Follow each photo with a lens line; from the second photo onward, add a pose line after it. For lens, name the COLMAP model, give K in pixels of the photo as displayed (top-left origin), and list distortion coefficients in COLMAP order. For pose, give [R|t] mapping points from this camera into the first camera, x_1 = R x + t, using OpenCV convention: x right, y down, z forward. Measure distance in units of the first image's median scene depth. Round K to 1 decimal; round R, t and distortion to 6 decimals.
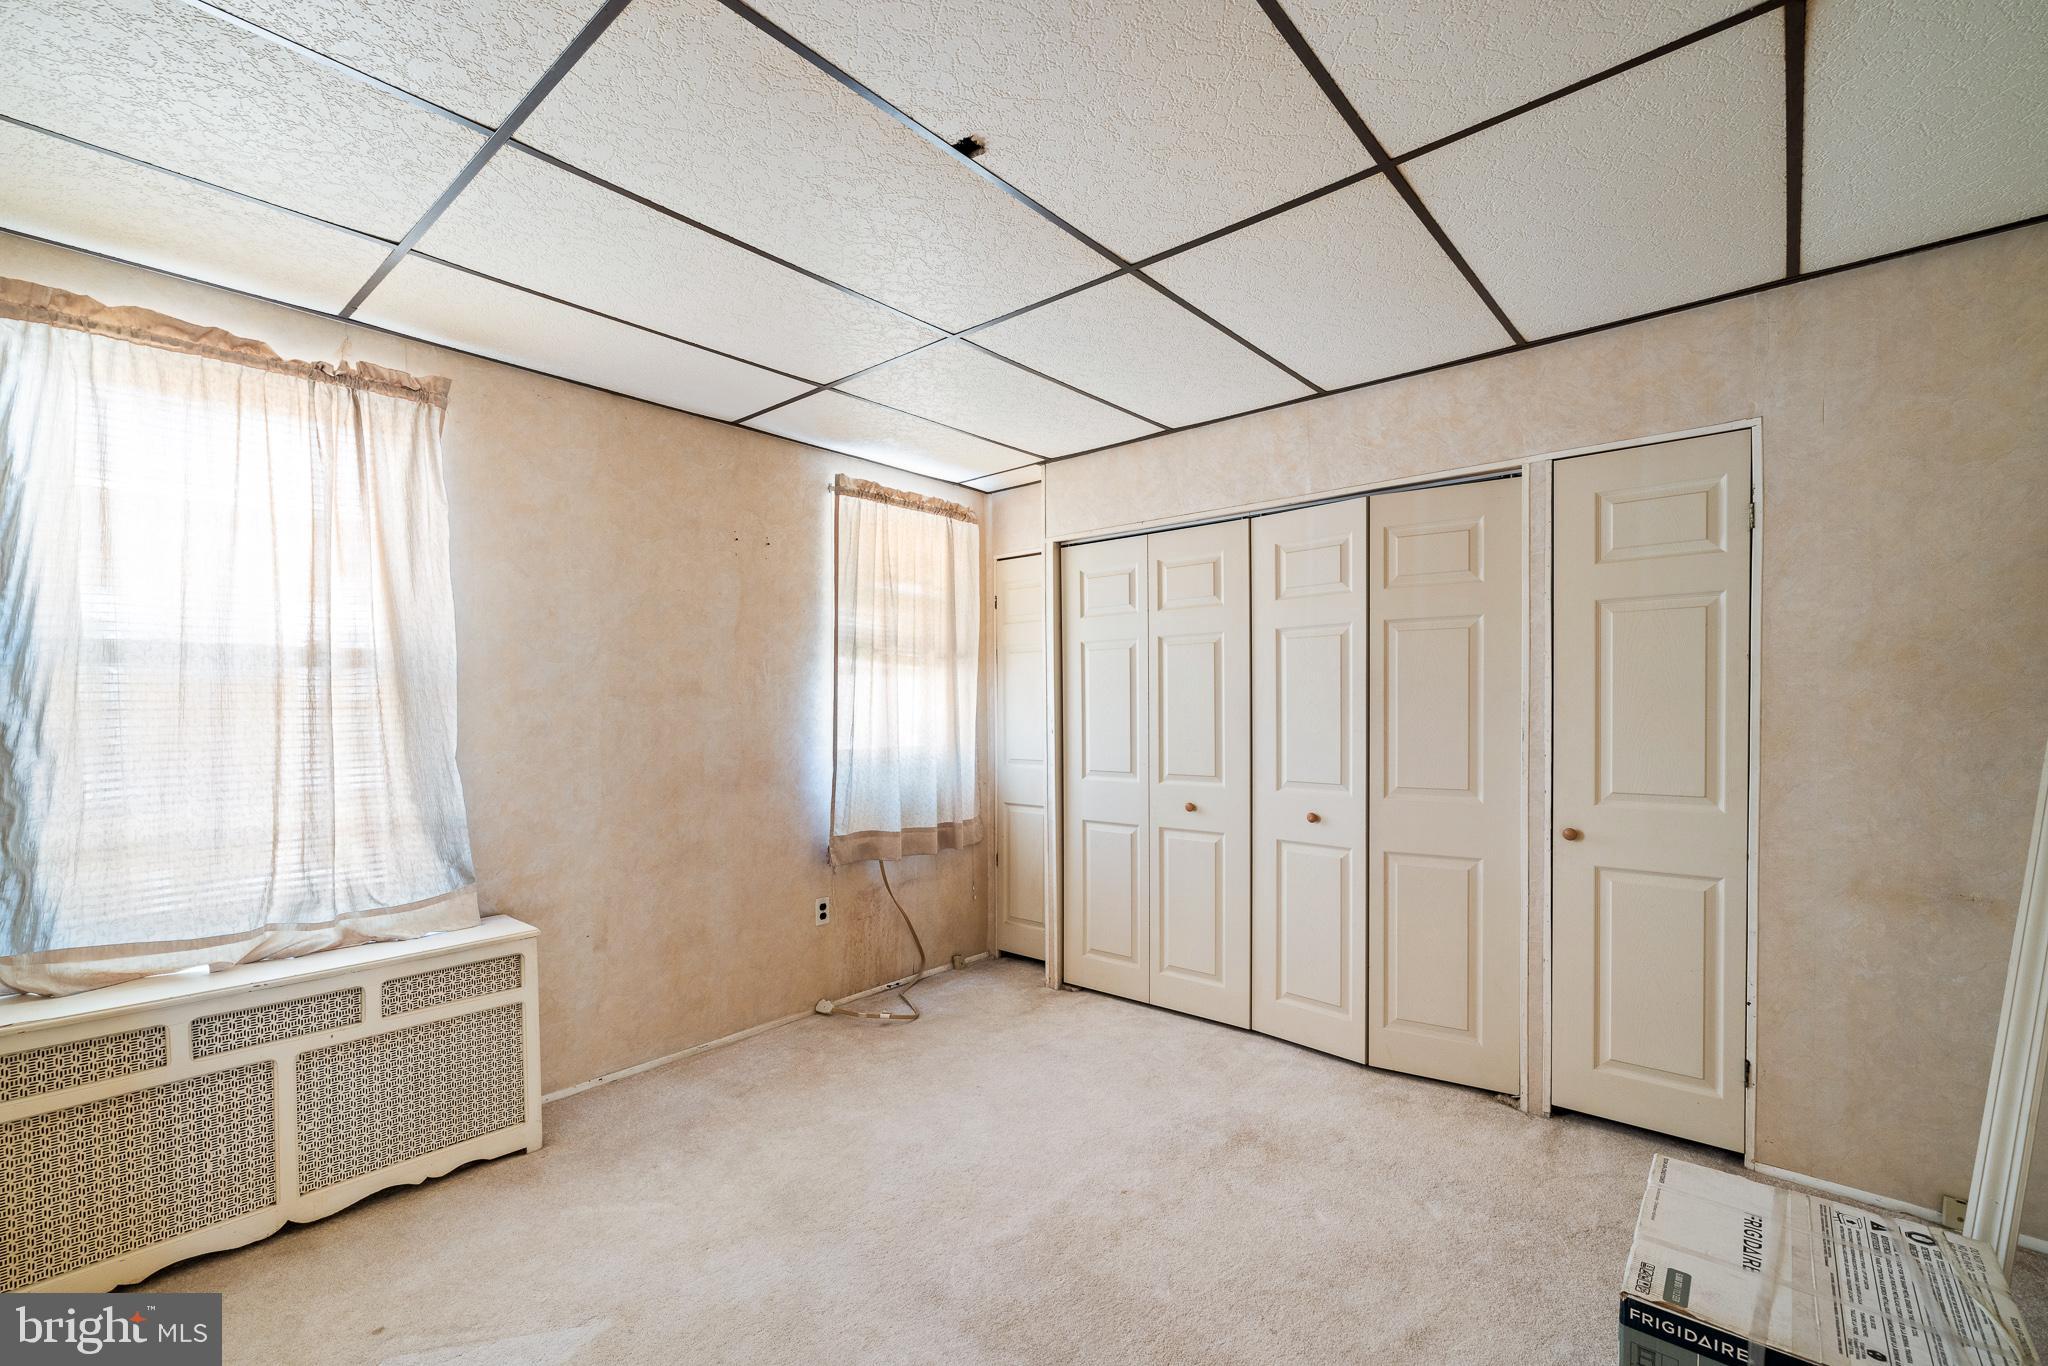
lens RADIAL K [[872.2, 0, 1023.5], [0, 872.2, 722.9], [0, 0, 1]] dist [0.003749, 0.000308]
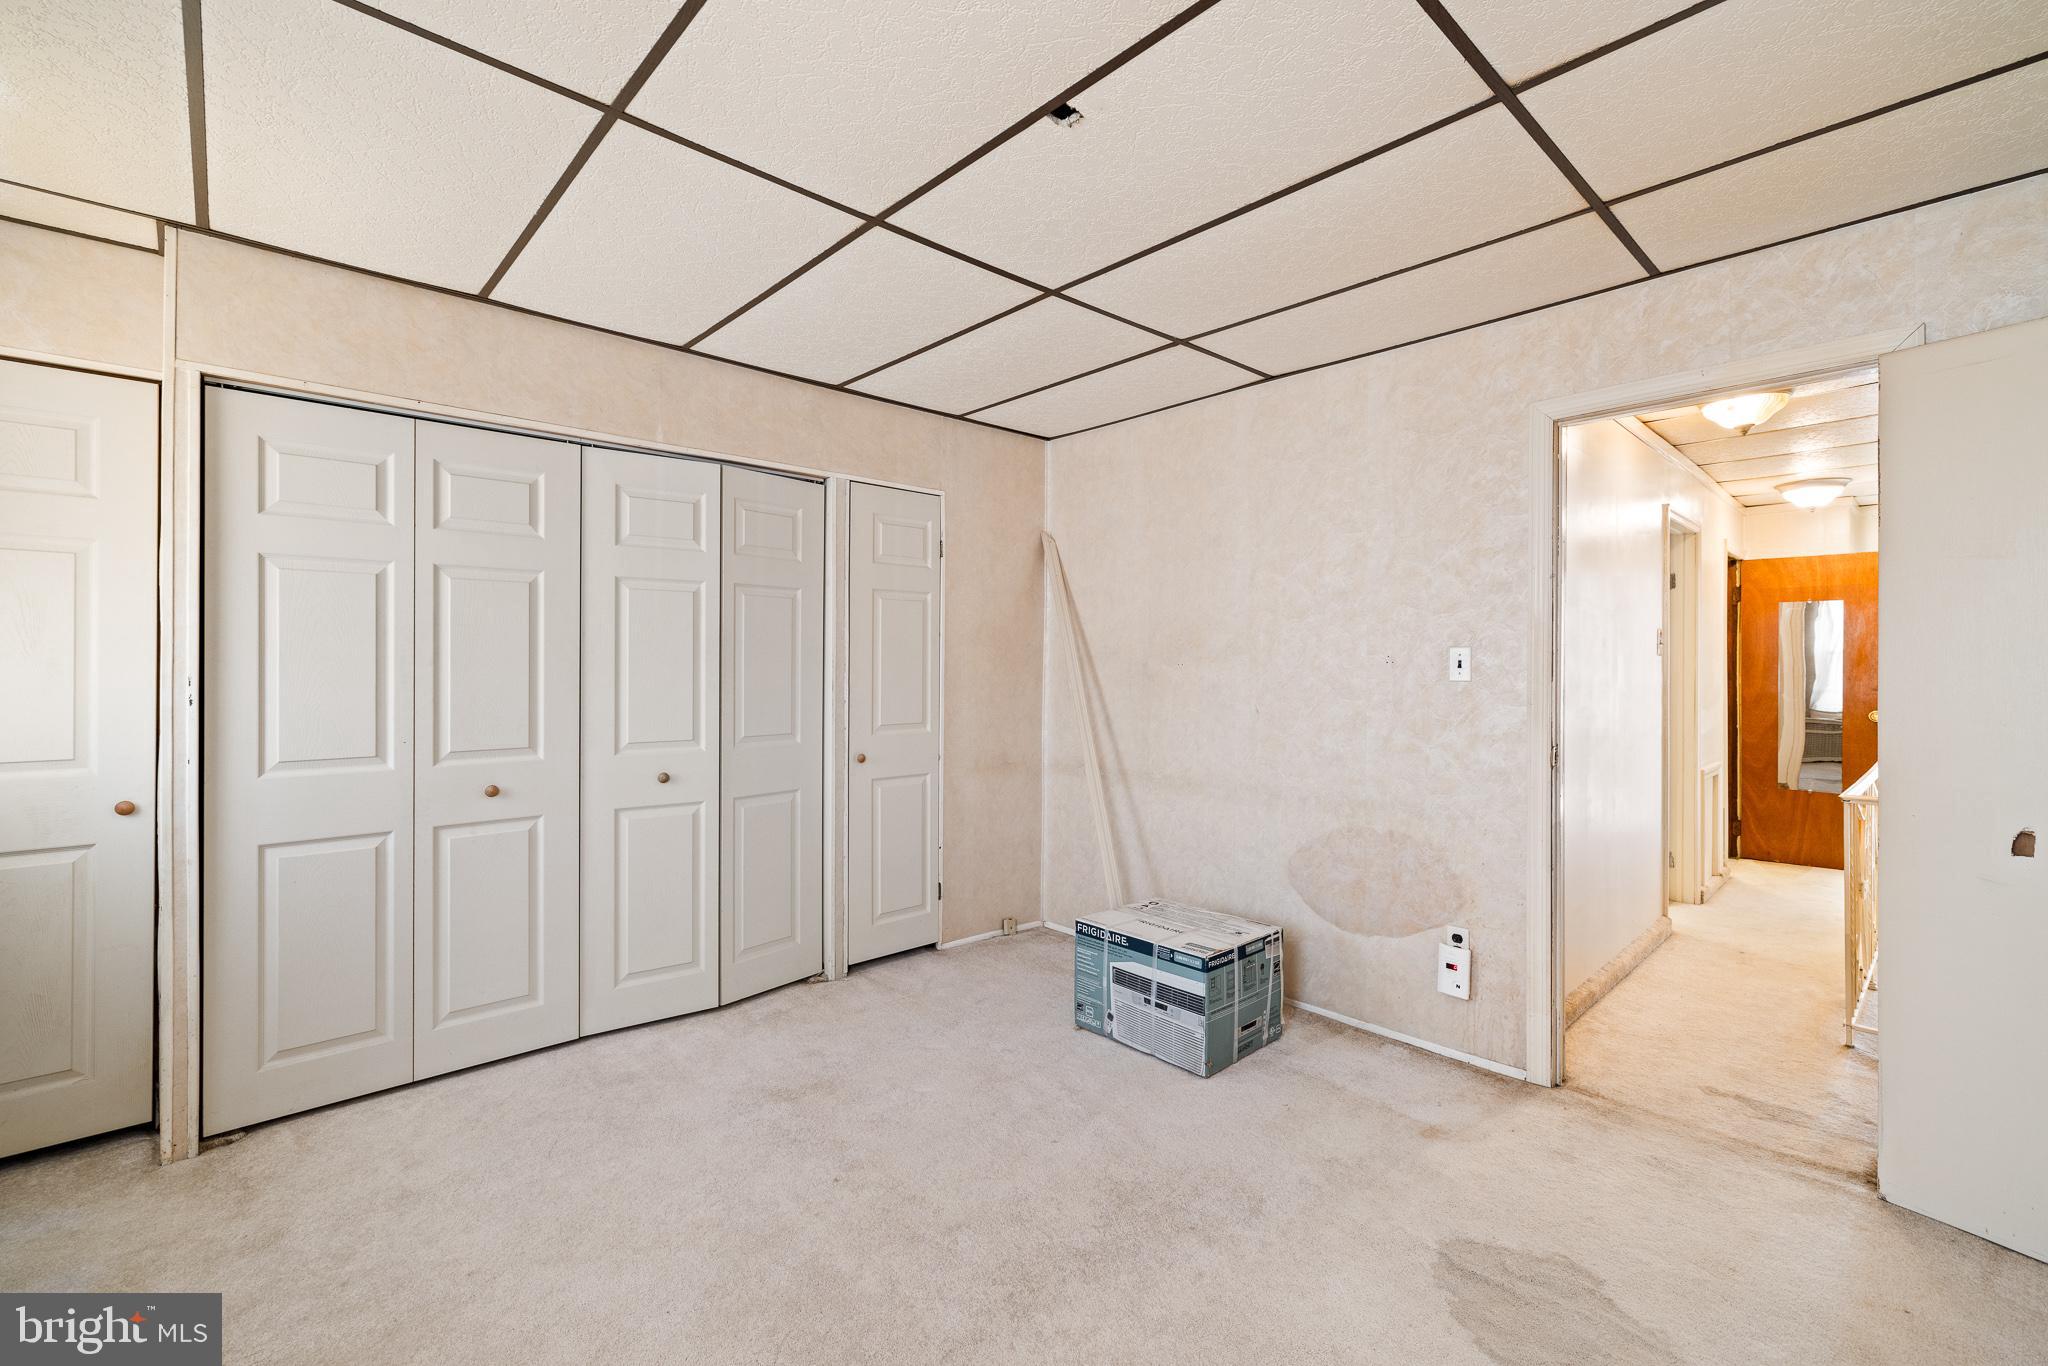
lens RADIAL K [[872.2, 0, 1023.5], [0, 872.2, 669.9], [0, 0, 1]] dist [0.003749, 0.000308]
pose [[0.120325, 0.002836, 0.992731, -0.535122], [0.014762, 0.999880, -0.004646, -0.000271], [-0.992625, 0.015213, 0.120269, 0.451441]]
